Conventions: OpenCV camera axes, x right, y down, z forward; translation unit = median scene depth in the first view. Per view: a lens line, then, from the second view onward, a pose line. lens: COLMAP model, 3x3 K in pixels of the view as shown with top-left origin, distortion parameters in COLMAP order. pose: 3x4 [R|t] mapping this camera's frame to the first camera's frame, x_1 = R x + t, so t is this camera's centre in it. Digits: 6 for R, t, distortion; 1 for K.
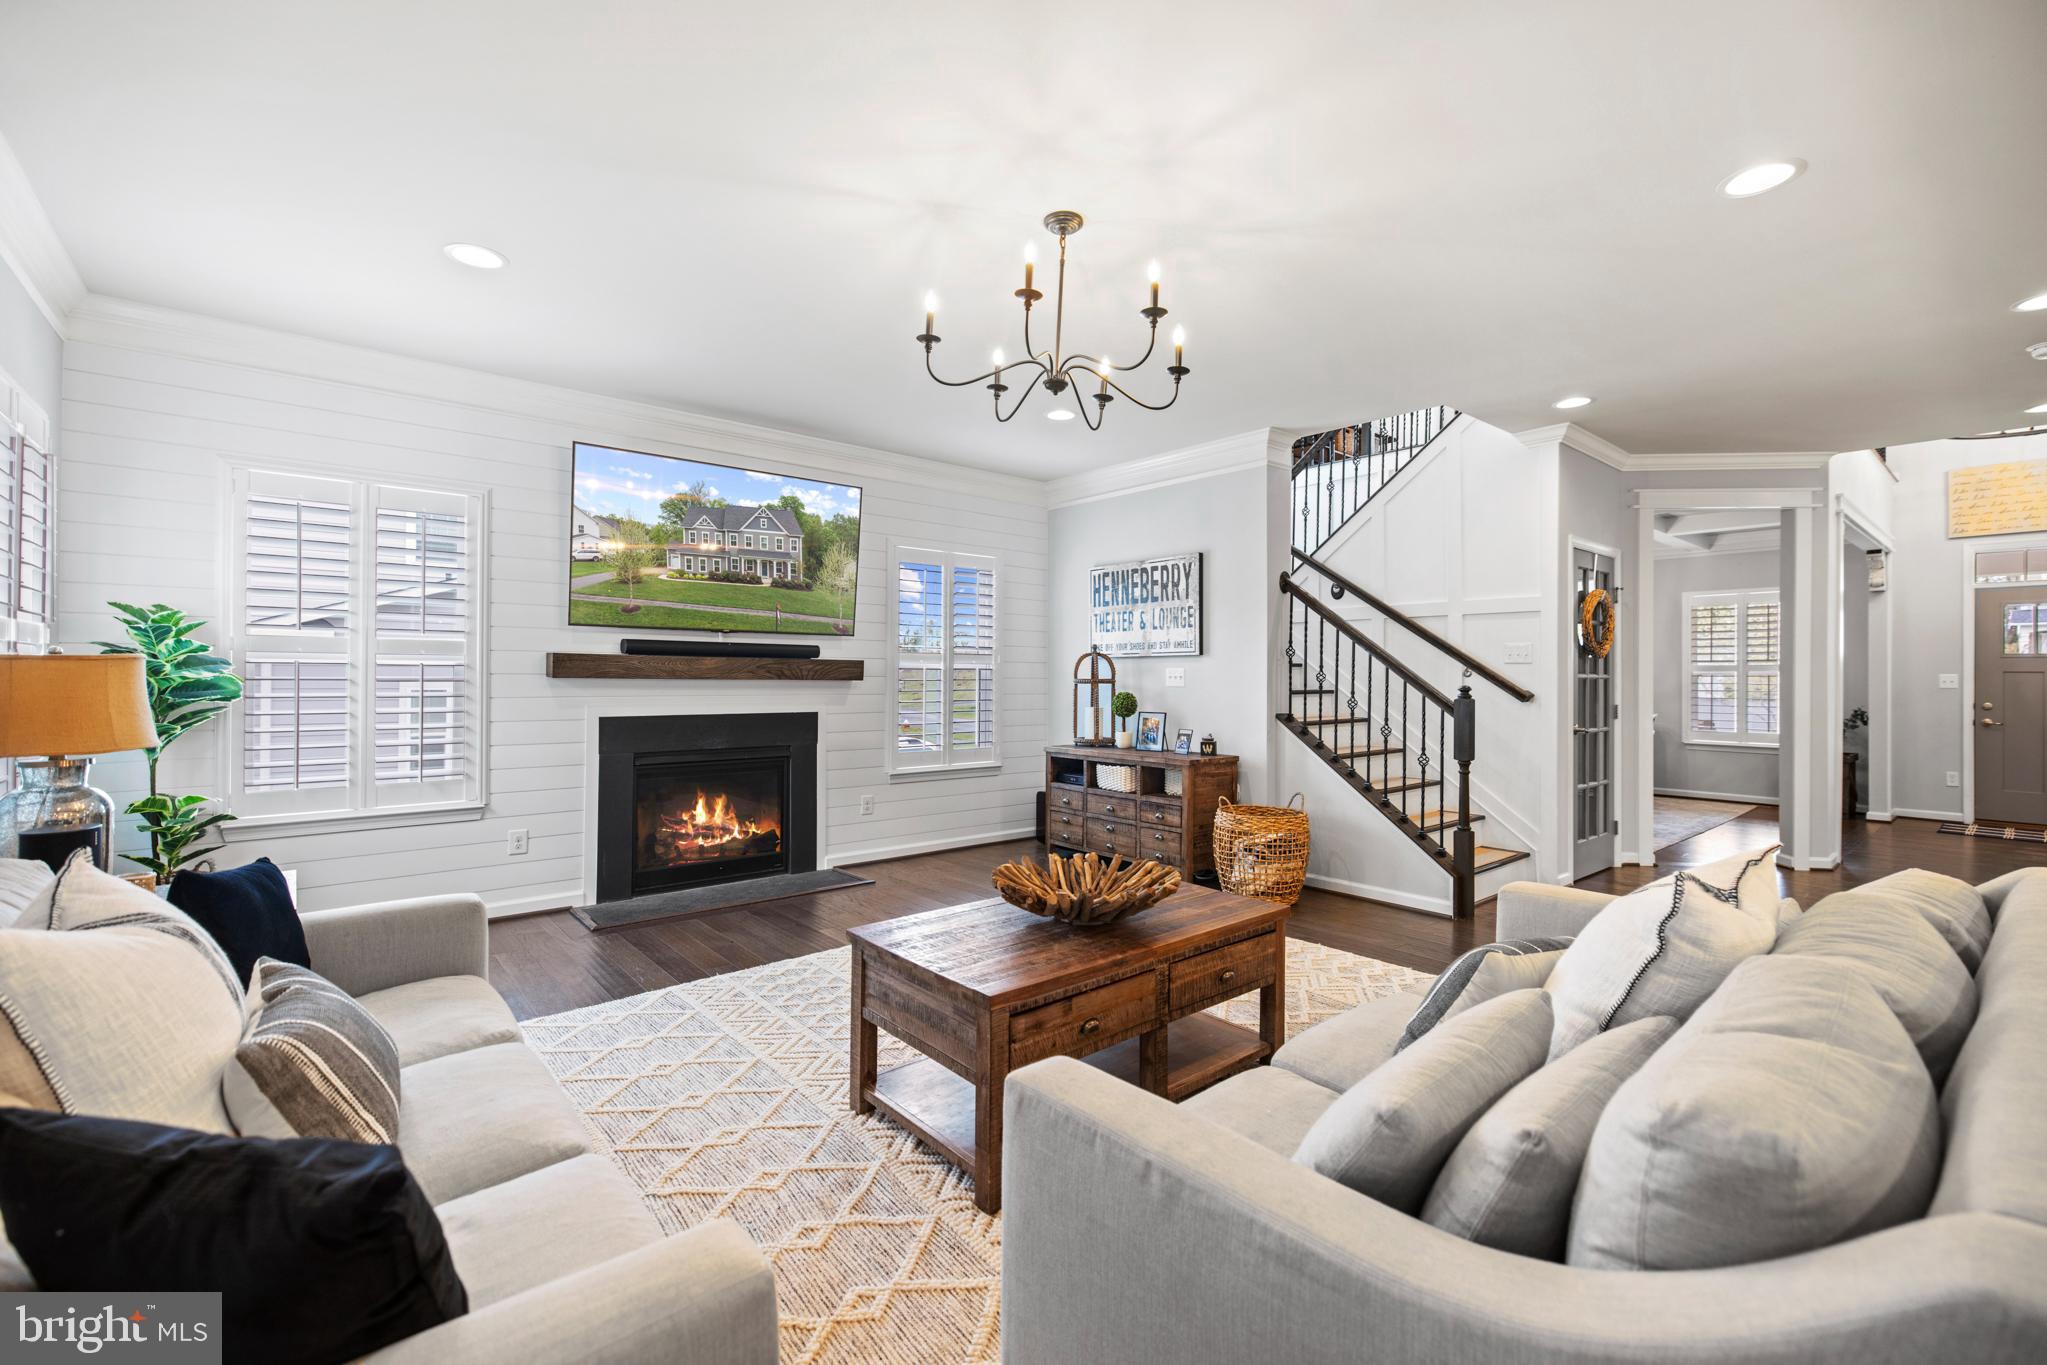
lens RADIAL K [[869.6, 0, 1026.0], [0, 869.6, 670.8], [0, 0, 1]] dist [0.002989, -0.000889]
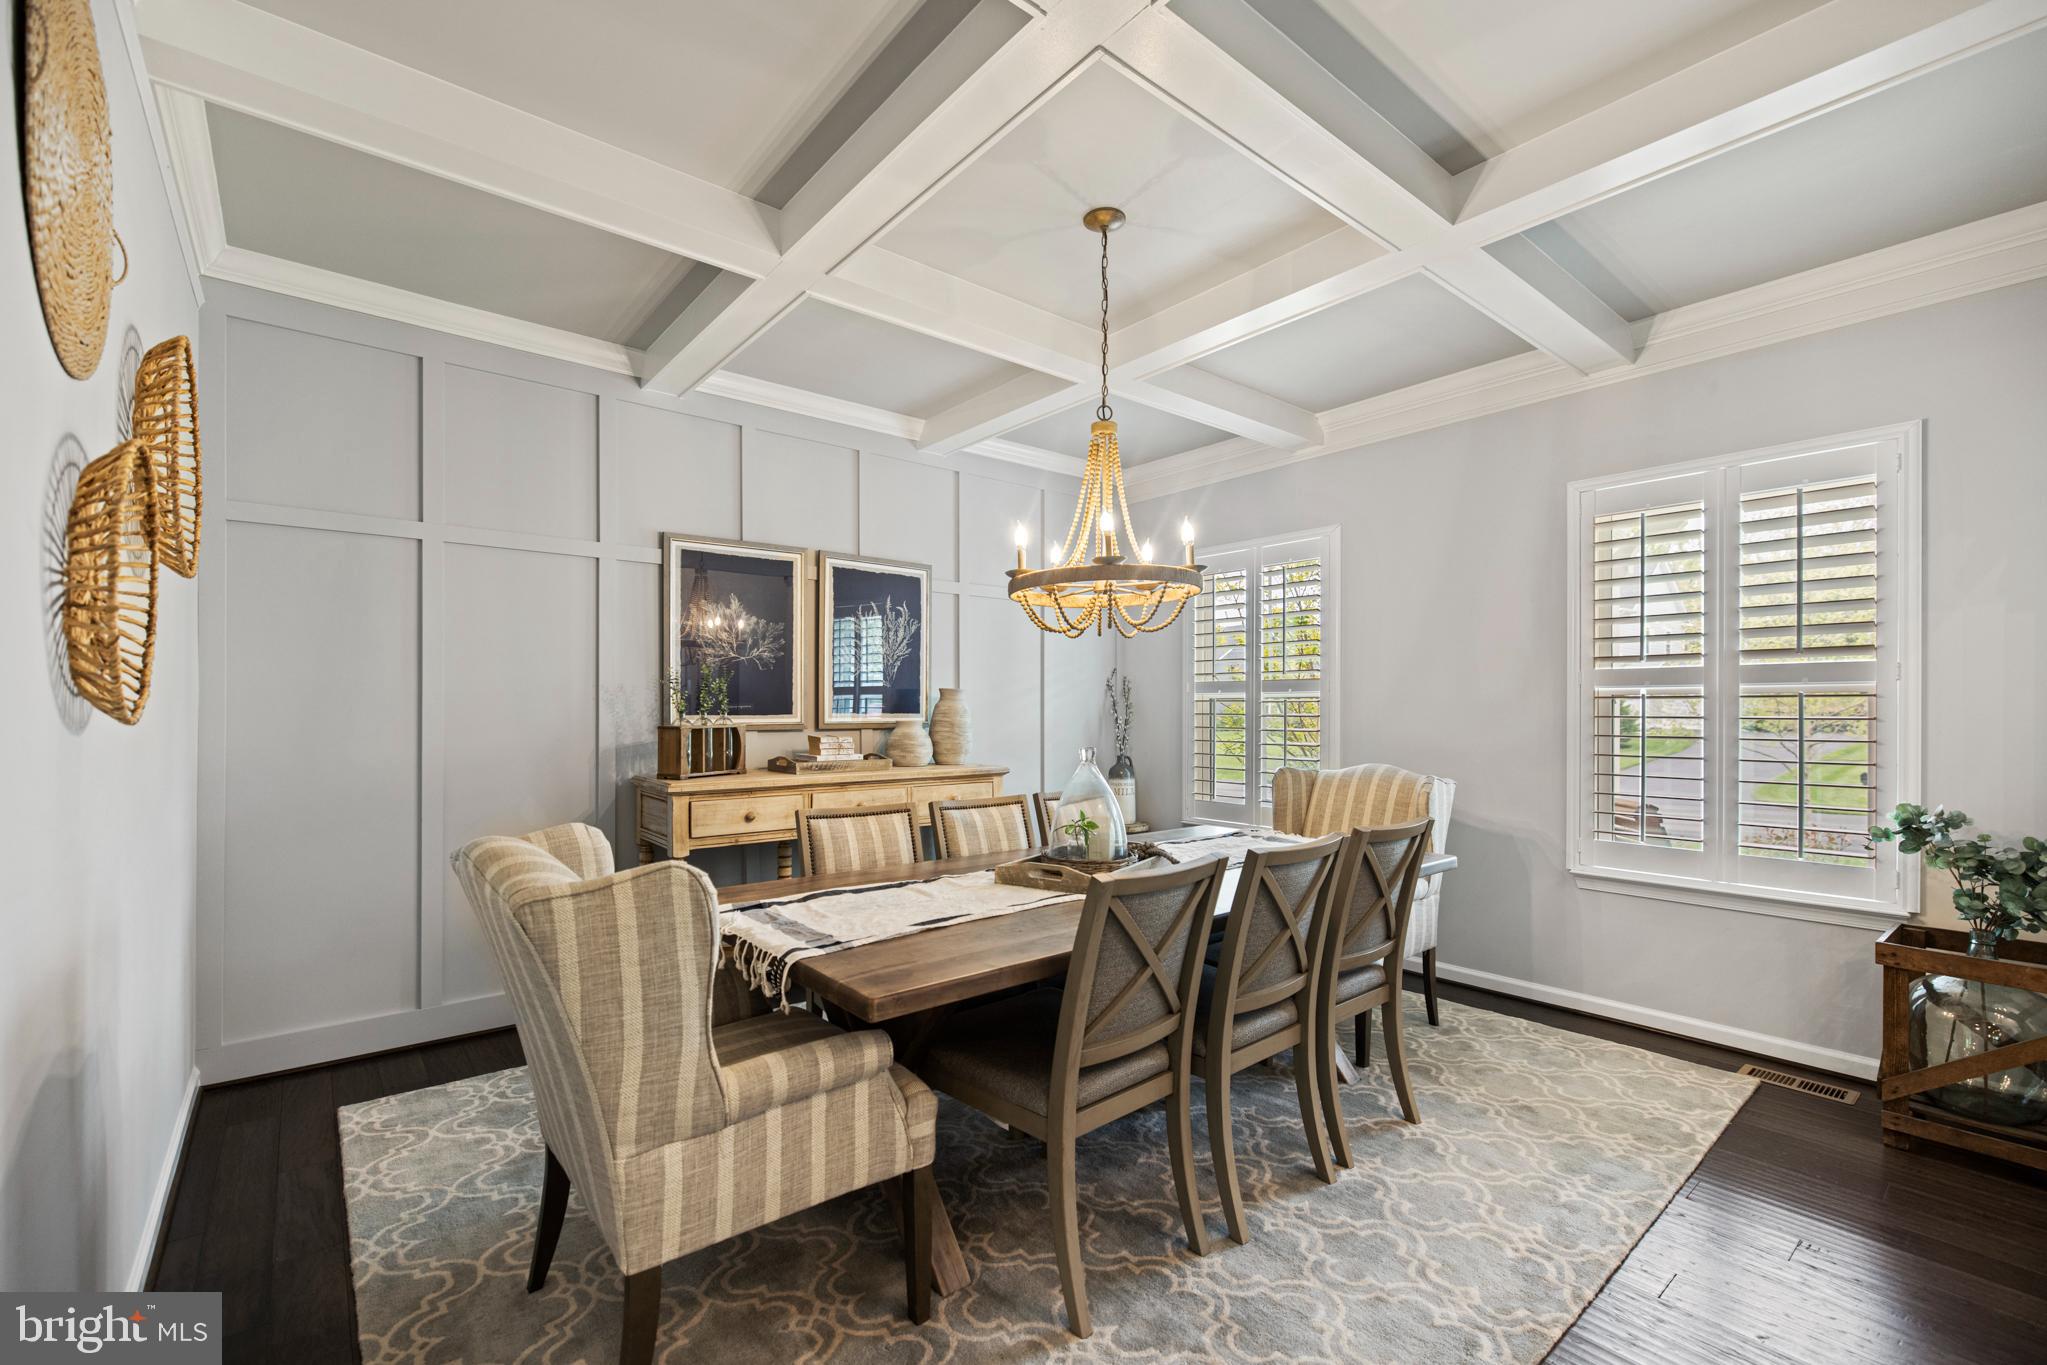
lens RADIAL K [[869.6, 0, 1025.6], [0, 869.6, 712.3], [0, 0, 1]] dist [0.002989, -0.000889]
pose [[0.999927, -0.005999, -0.010461, 0.632674], [0.006092, 0.999942, 0.008872, 0.008240], [0.010407, -0.008935, 0.999906, 0.746772]]
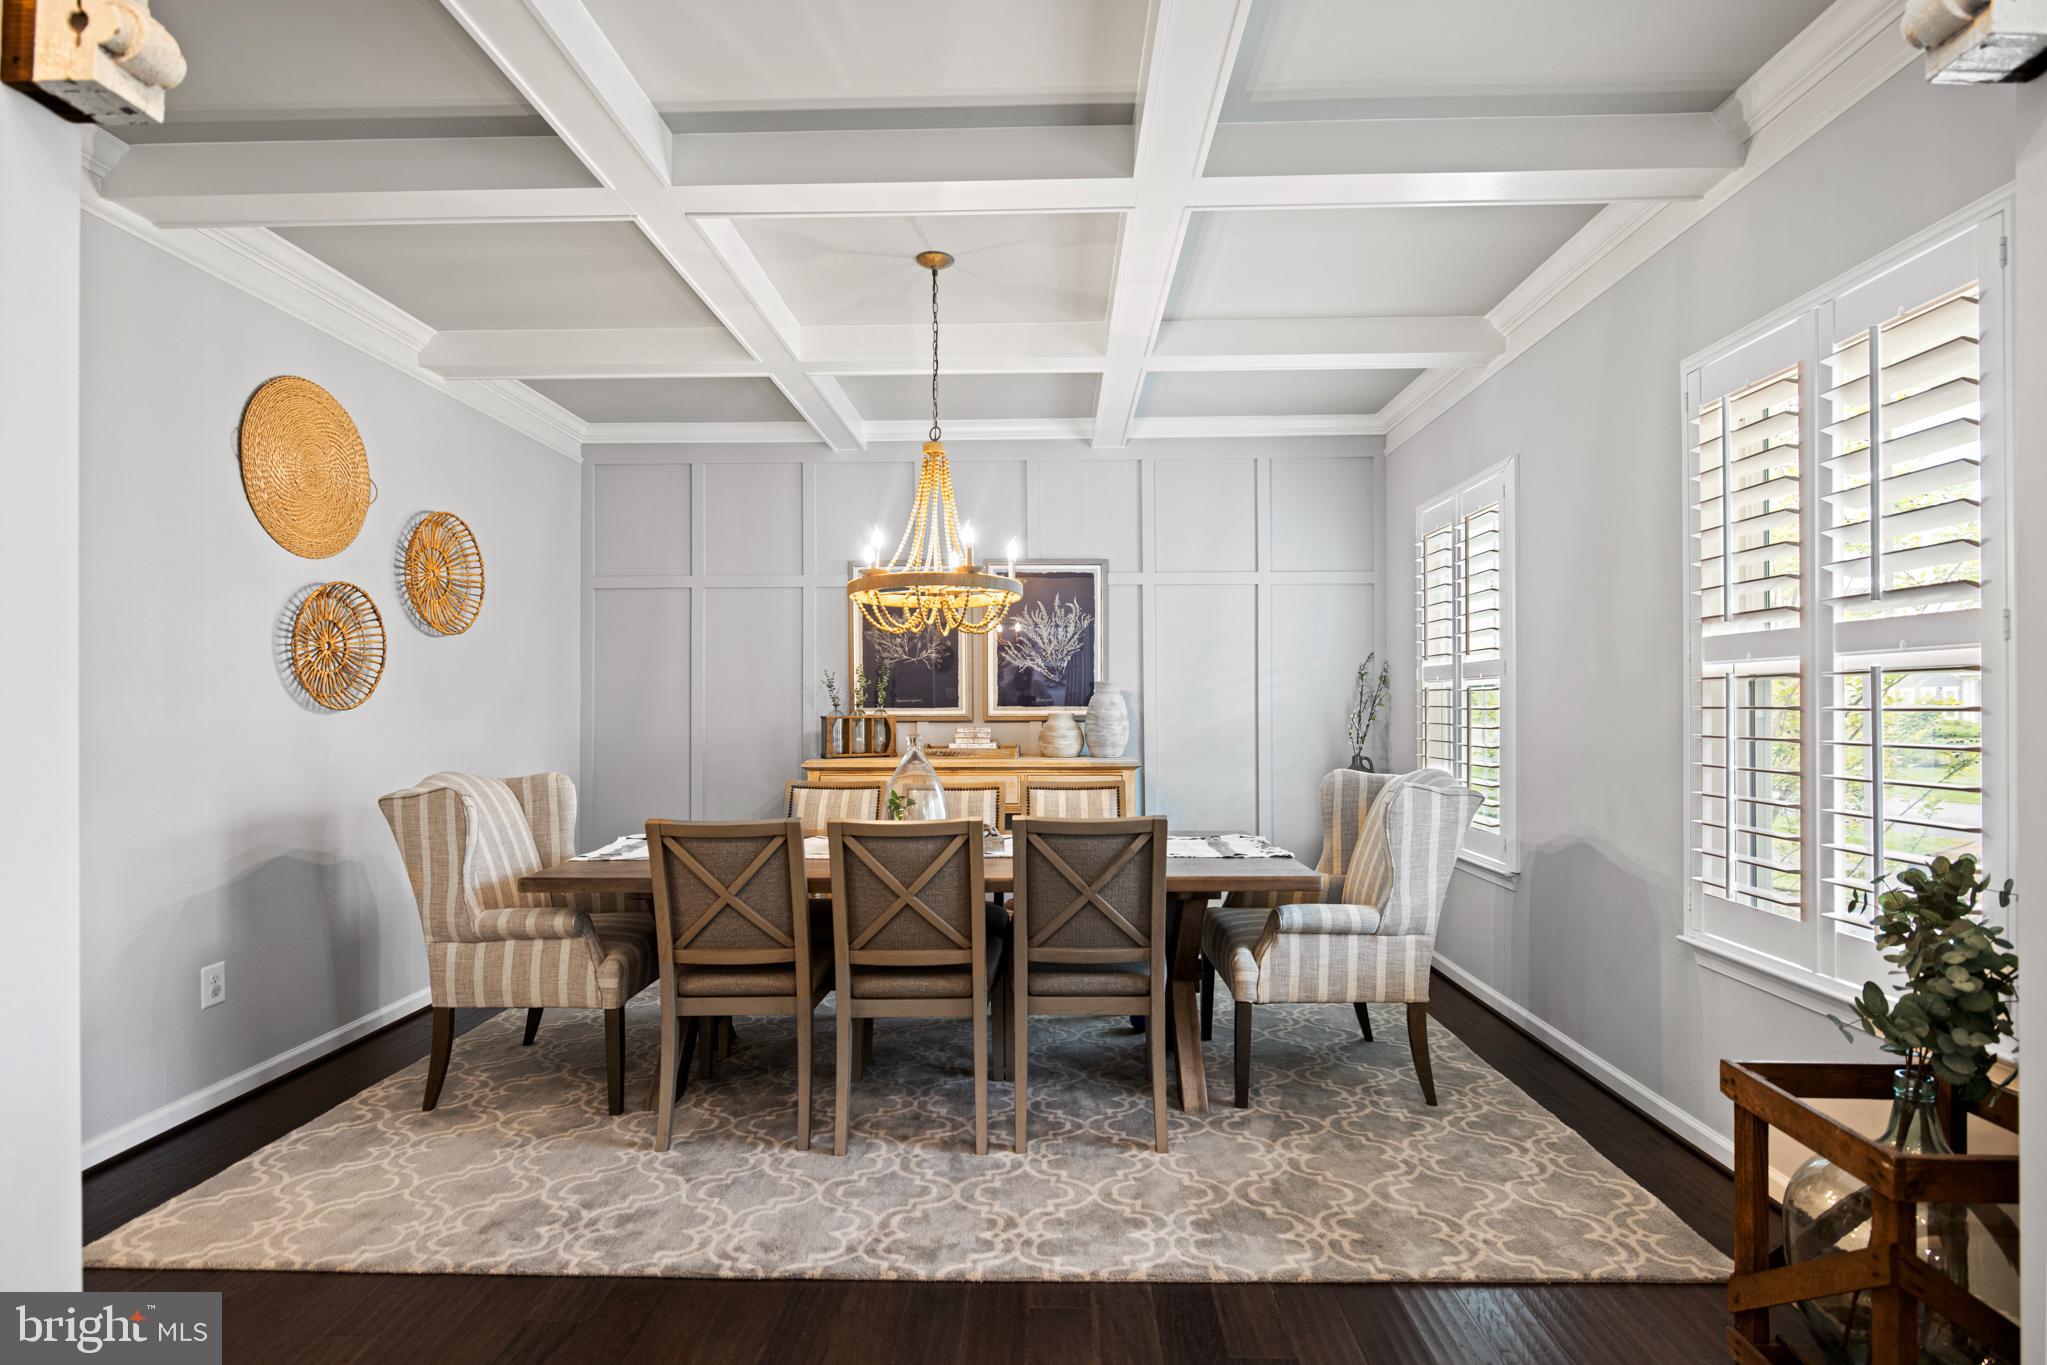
lens RADIAL K [[1007.2, 0, 1036.4], [0, 1007.2, 703.2], [0, 0, 1]] dist [0.000005, 0.000289]
pose [[0.752602, -0.010367, -0.658394, 0.993919], [0.011472, 0.999931, -0.002631, 0.013083], [0.658376, -0.005573, 0.752669, 0.789063]]
